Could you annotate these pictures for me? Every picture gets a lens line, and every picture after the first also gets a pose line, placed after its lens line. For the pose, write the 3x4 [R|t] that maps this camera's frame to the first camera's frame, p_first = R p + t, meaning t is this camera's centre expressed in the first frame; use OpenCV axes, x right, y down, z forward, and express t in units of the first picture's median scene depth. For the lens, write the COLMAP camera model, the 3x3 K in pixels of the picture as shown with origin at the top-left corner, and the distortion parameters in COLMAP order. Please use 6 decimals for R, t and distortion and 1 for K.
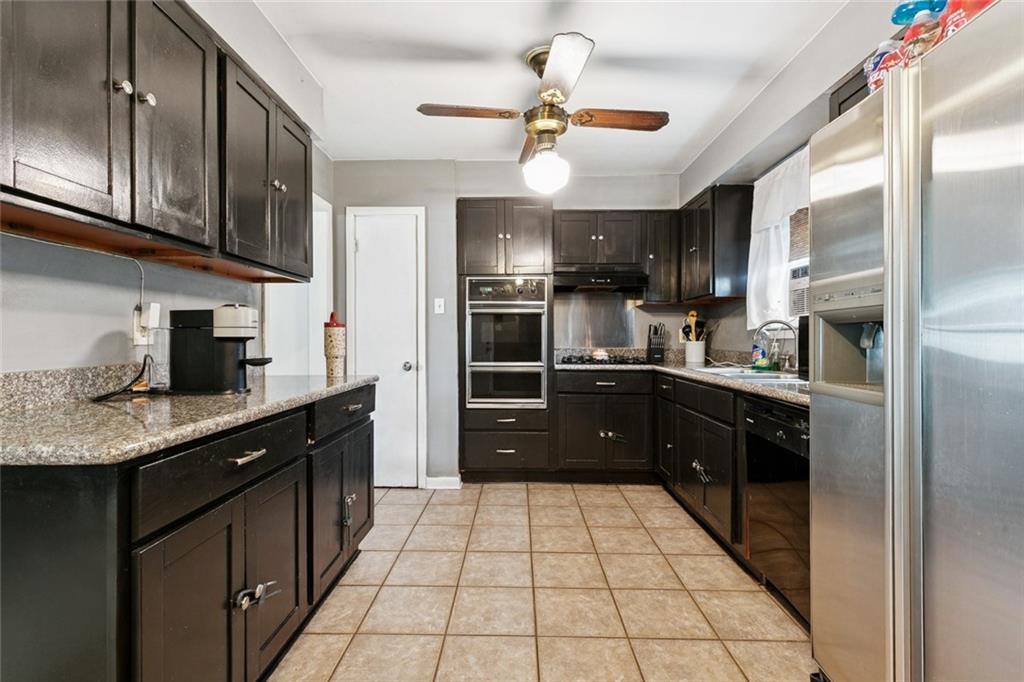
lens RADIAL K [[460.1, 0, 512.0], [0, 460.1, 341.0], [0, 0, 1]] dist [0.002881, 0.000135]
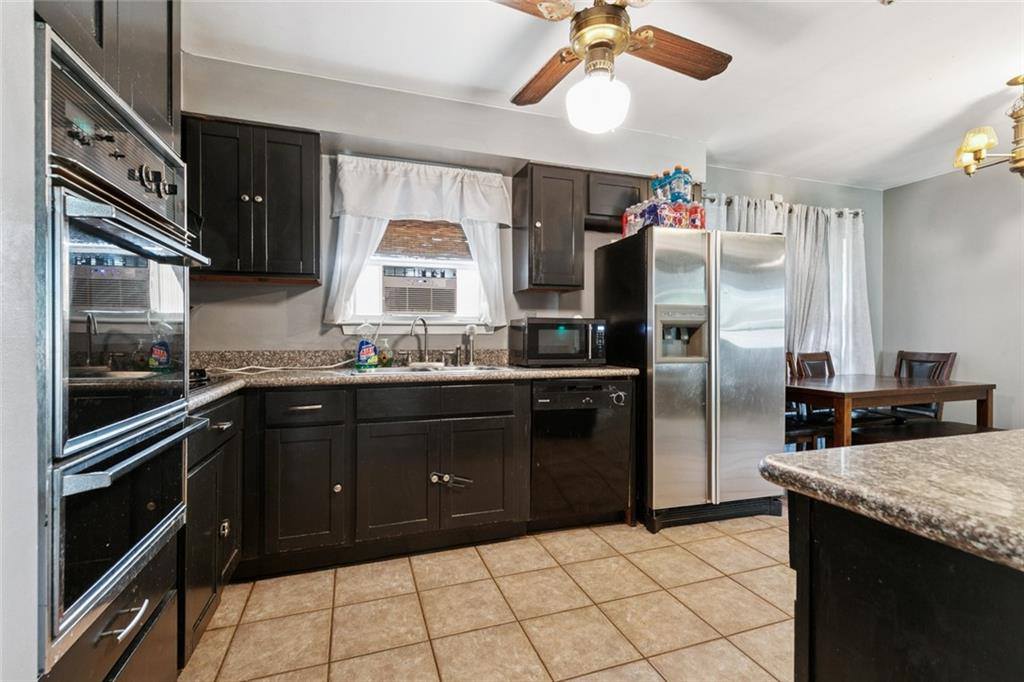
lens RADIAL K [[460.1, 0, 512.0], [0, 460.1, 341.0], [0, 0, 1]] dist [0.002881, 0.000135]
pose [[-0.343784, -0.006405, 0.939027, -0.461796], [0.002695, 0.999966, 0.007807, 0.002590], [-0.939045, 0.005214, -0.343755, 1.146970]]
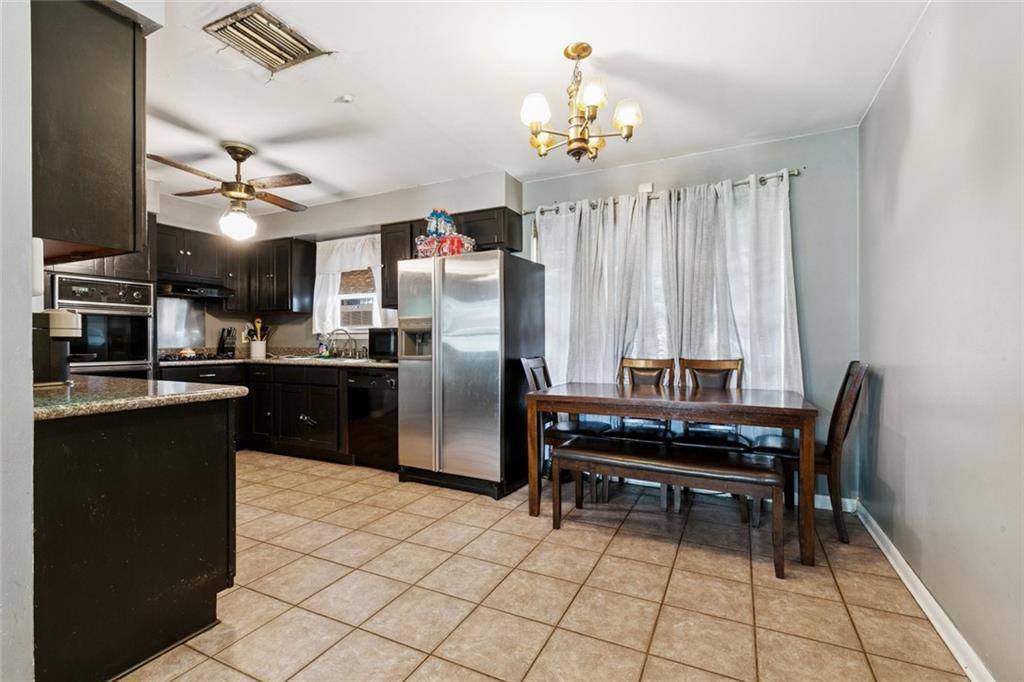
lens RADIAL K [[460.1, 0, 512.0], [0, 460.1, 341.0], [0, 0, 1]] dist [0.002881, 0.000135]
pose [[0.422412, -0.001517, 0.906403, -0.742674], [0.003702, 0.999993, -0.000052, 0.004189], [-0.906396, 0.003378, 0.422415, -0.344529]]
